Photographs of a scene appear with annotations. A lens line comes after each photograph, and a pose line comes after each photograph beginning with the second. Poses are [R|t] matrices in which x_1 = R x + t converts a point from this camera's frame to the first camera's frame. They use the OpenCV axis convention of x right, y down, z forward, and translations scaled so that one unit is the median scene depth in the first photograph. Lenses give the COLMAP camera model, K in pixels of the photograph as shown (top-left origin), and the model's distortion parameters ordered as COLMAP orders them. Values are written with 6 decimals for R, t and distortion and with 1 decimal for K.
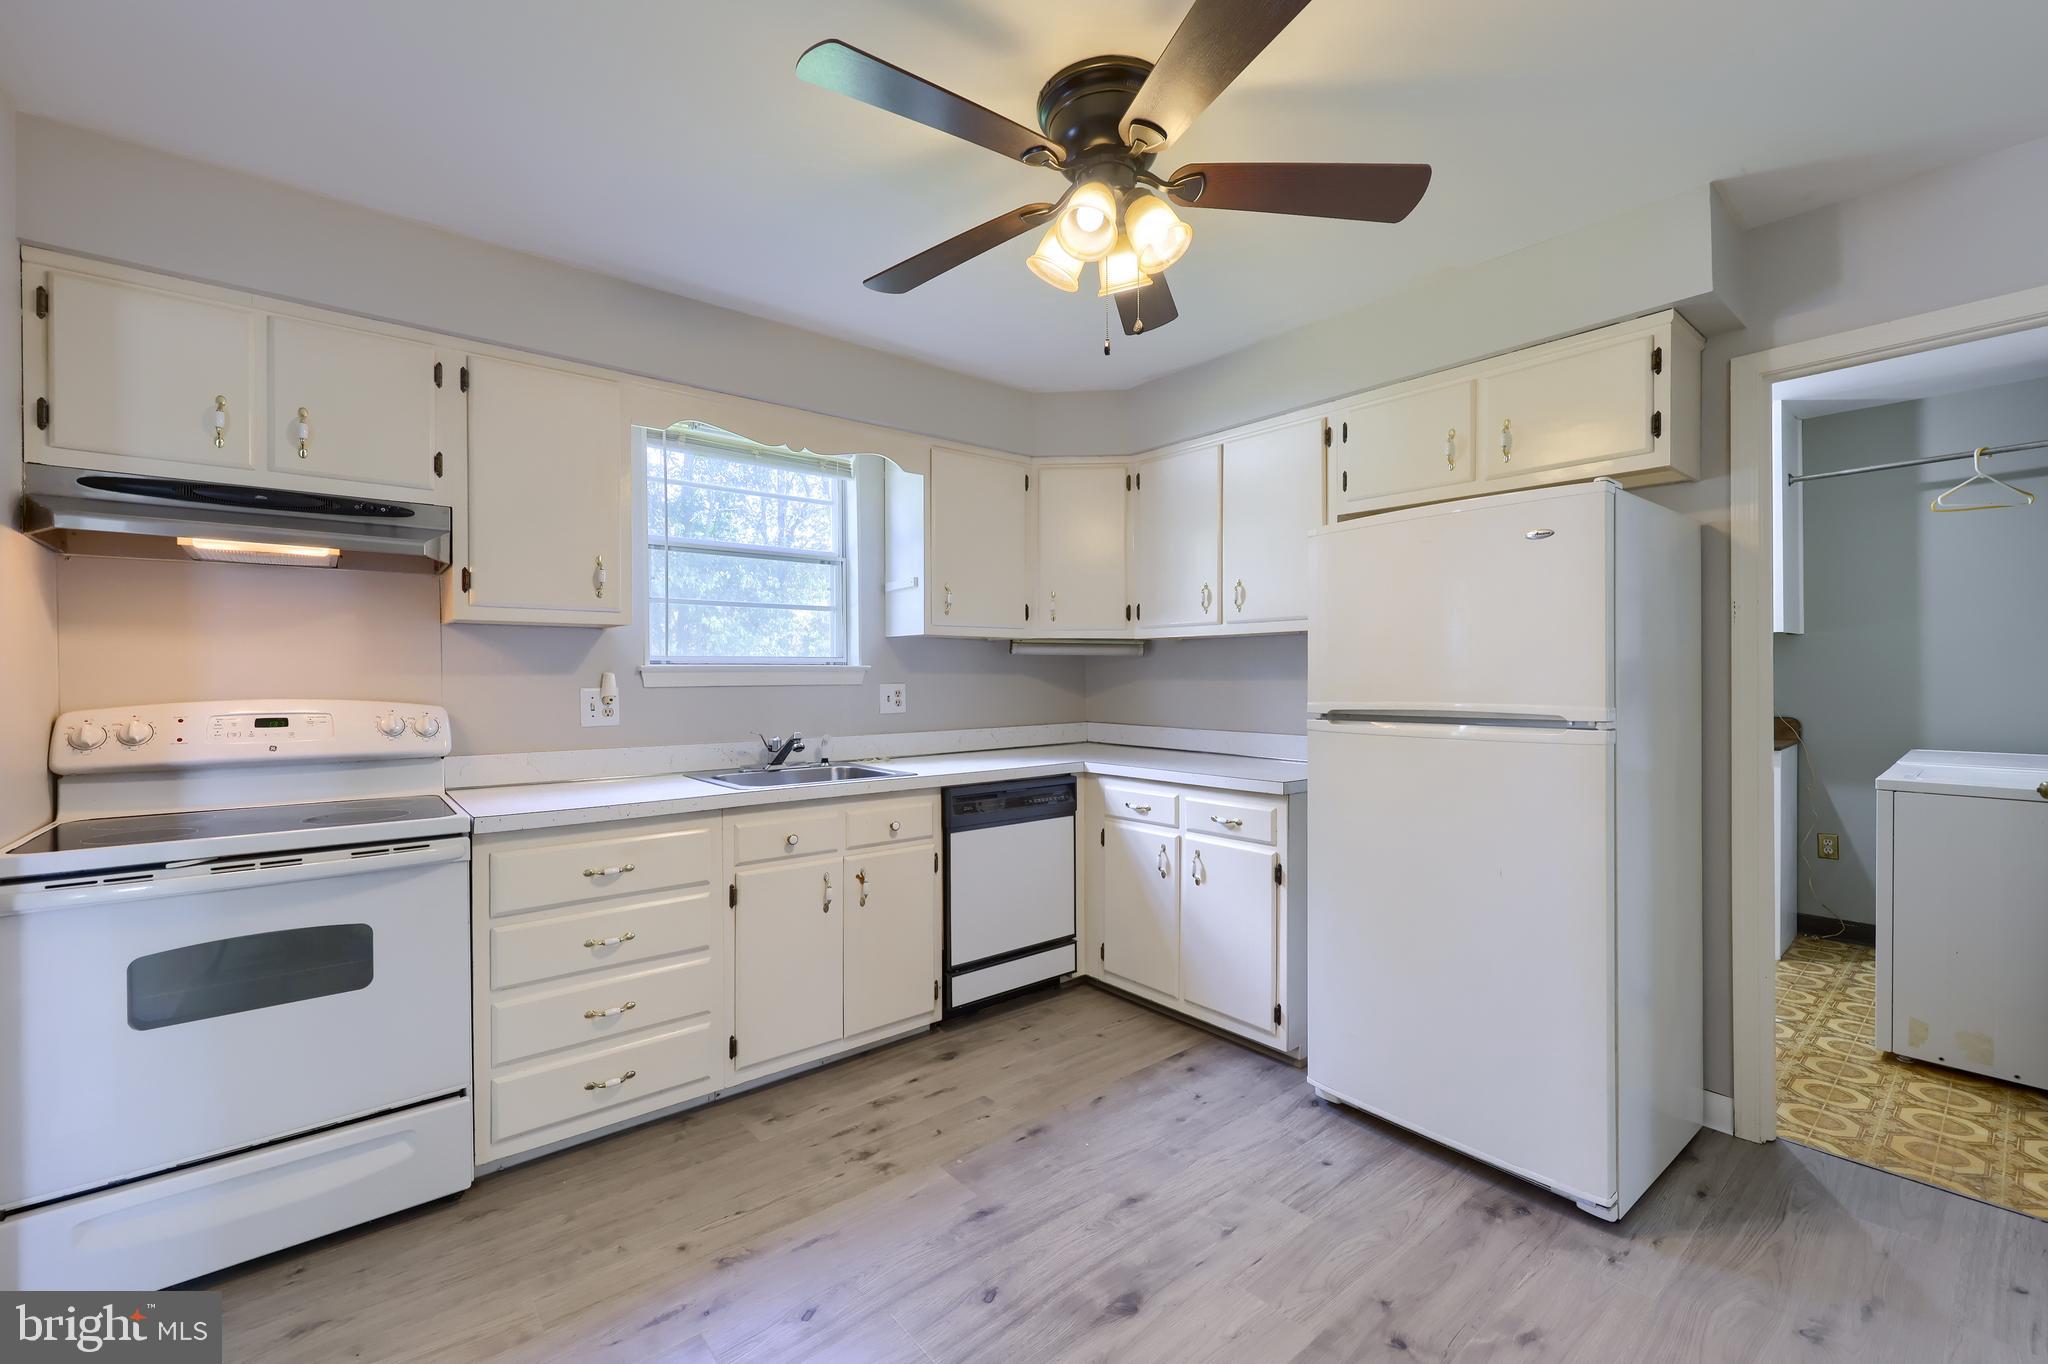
lens RADIAL K [[842.7, 0, 1022.2], [0, 842.7, 682.1], [0, 0, 1]] dist [0.001989, 0.000133]
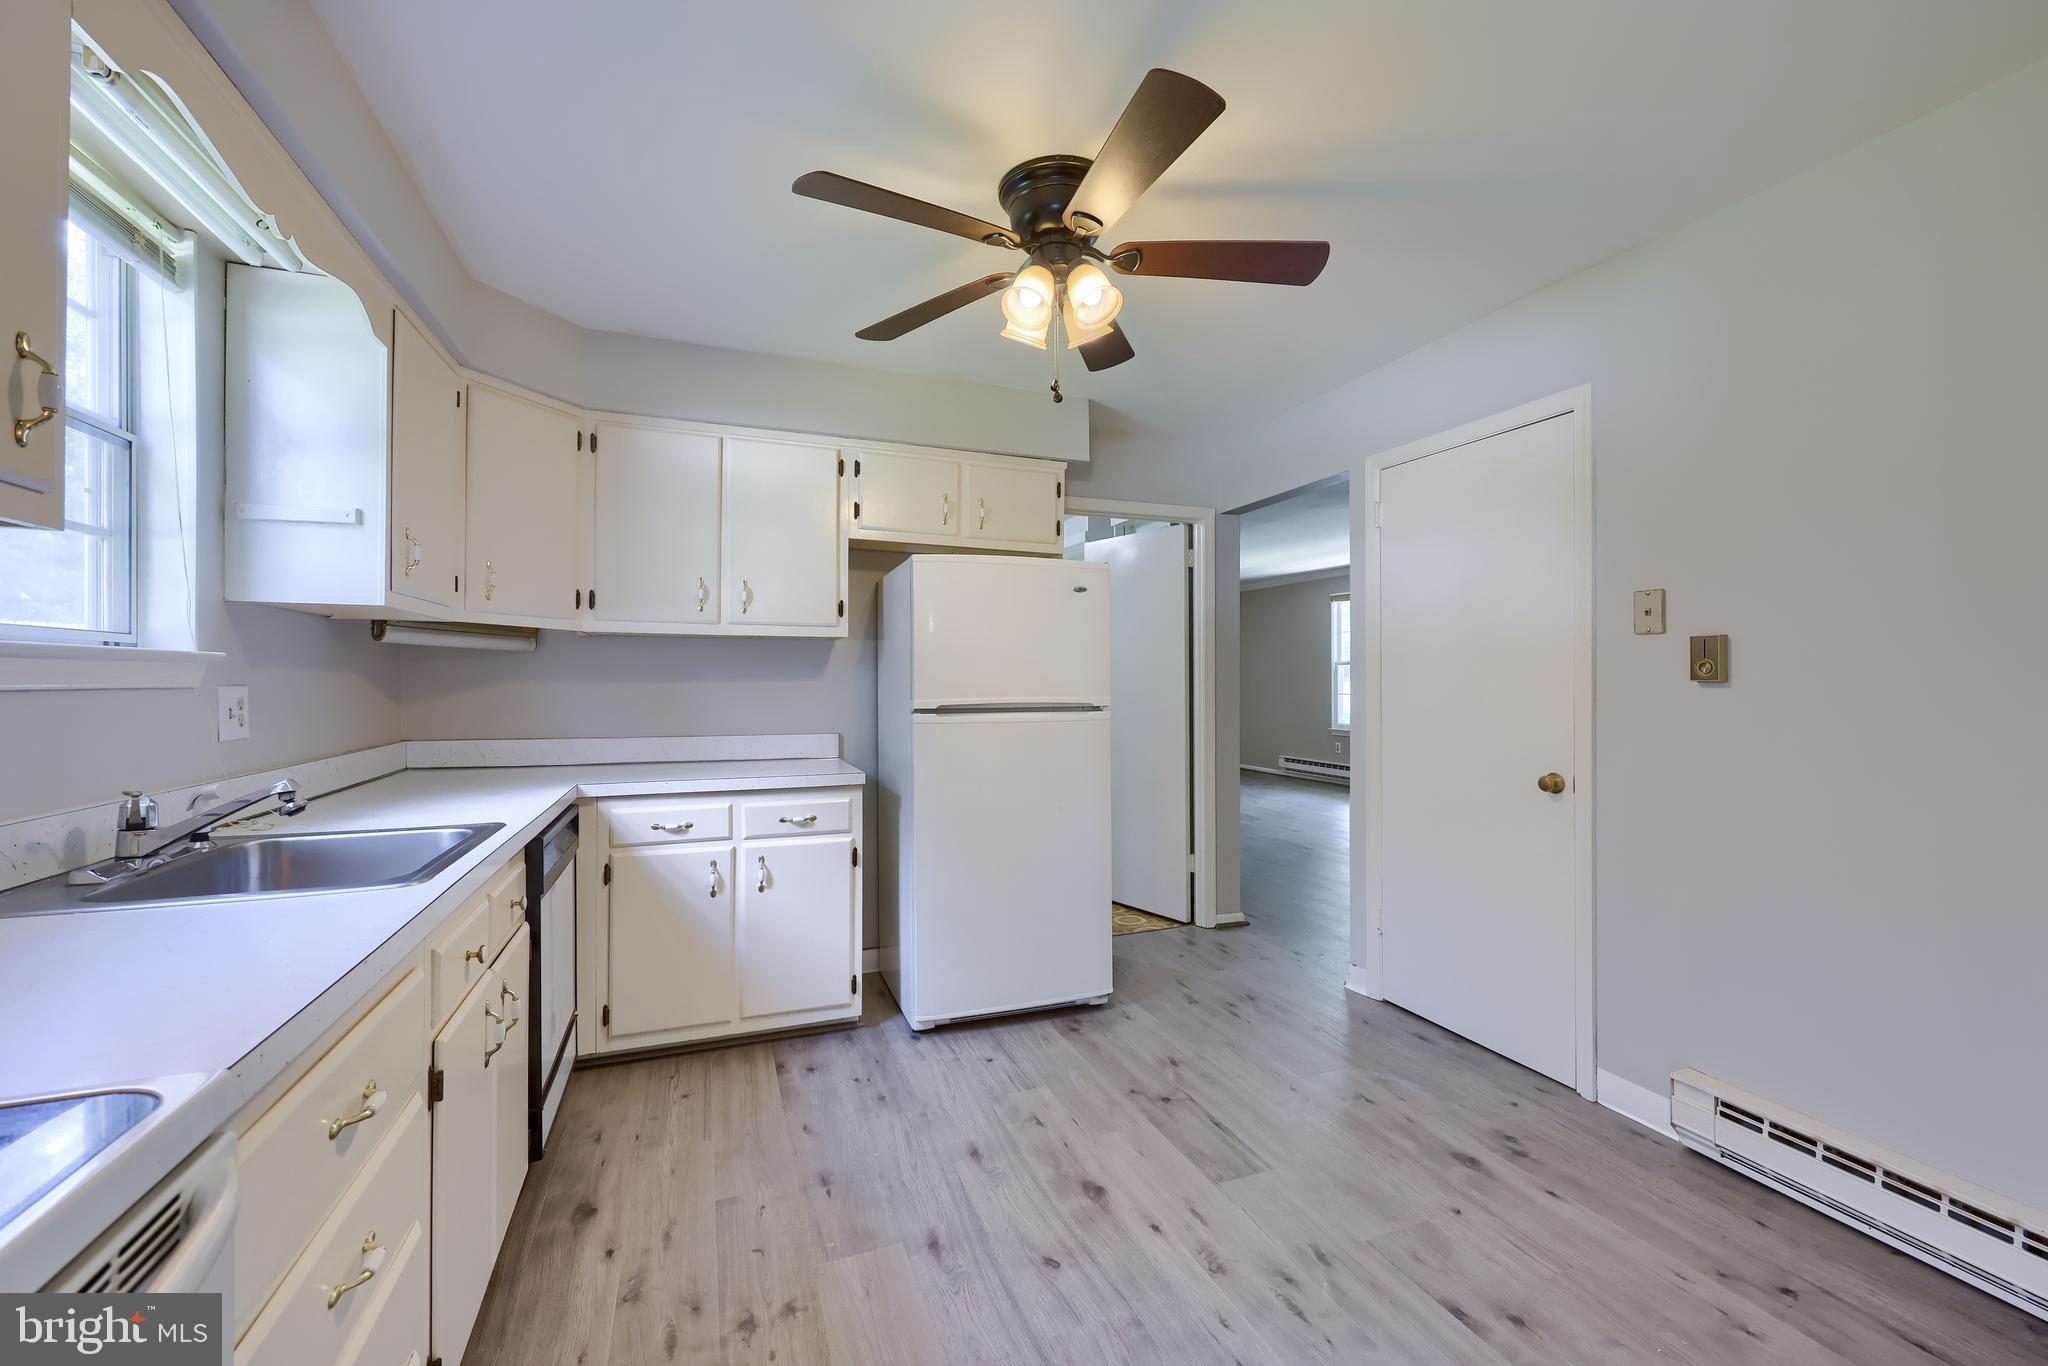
lens RADIAL K [[823.8, 0, 1024.6], [0, 823.8, 680.4], [0, 0, 1]] dist [0.000543, -0.000159]
pose [[0.319185, 0.007170, 0.947665, -0.701732], [0.005537, 0.999940, -0.009430, 0.008454], [-0.947676, 0.008257, 0.319127, 0.478155]]
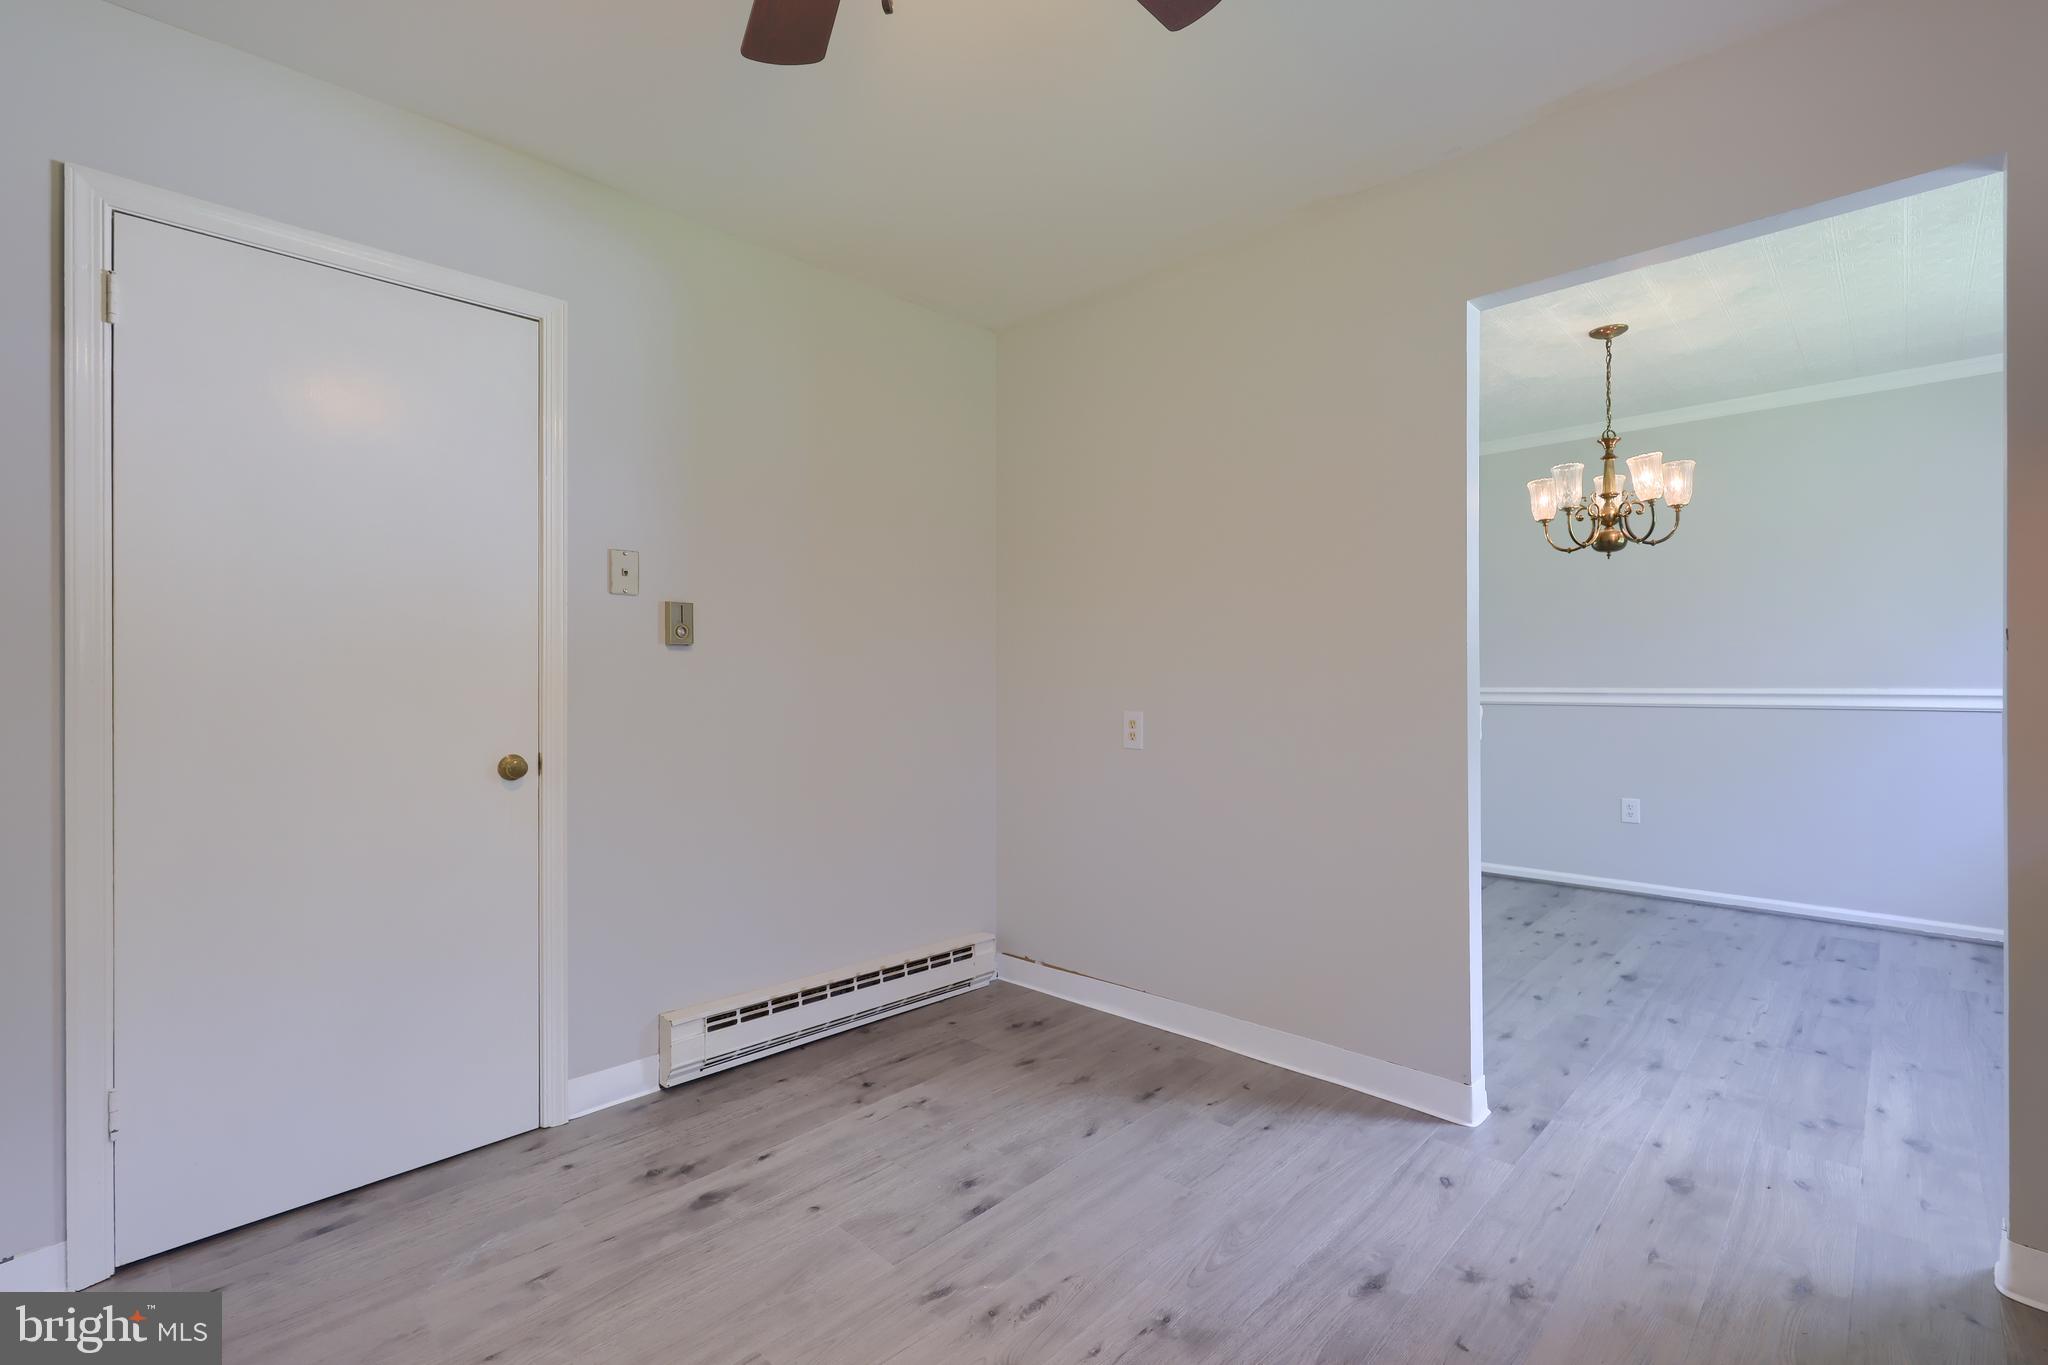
lens RADIAL K [[912.7, 0, 1026.0], [0, 912.7, 677.1], [0, 0, 1]] dist [0.006405, 0.000197]
pose [[-0.993795, 0.012845, -0.110481, 0.061473], [0.012405, 0.999912, 0.004669, 0.041673], [0.110531, 0.003269, -0.993867, 1.144915]]
